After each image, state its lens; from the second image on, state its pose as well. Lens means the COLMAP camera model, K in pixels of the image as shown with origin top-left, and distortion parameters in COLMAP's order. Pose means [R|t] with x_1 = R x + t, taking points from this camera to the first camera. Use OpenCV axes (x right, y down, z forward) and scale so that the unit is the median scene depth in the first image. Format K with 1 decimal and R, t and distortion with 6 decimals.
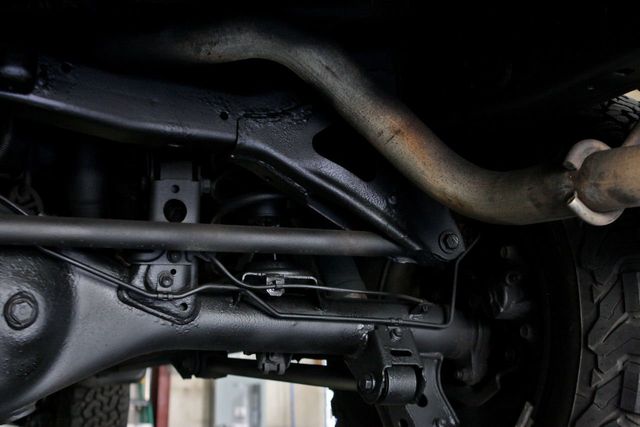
lens RADIAL K [[949.7, 0, 321.5], [0, 949.7, 217.3], [0, 0, 1]] dist [-0.066684, 0.000000]
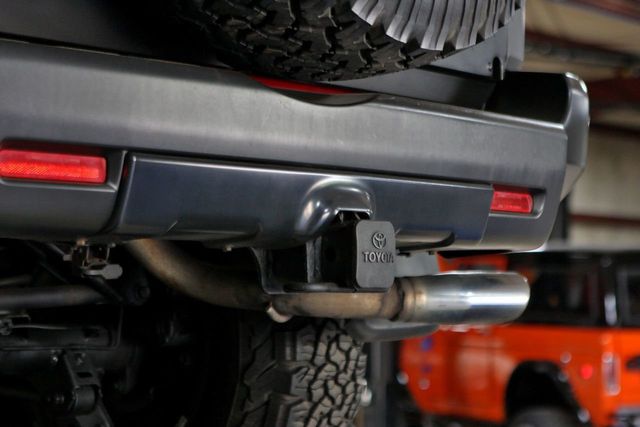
lens RADIAL K [[1939.2, 0, 313.4], [0, 1939.2, 211.1], [0, 0, 1]] dist [0.119514, 0.000000]
pose [[0.891685, 0.039380, 0.450940, -0.799274], [-0.119960, 0.981147, 0.151525, -0.480744], [-0.436471, -0.189207, 0.879599, -1.288763]]
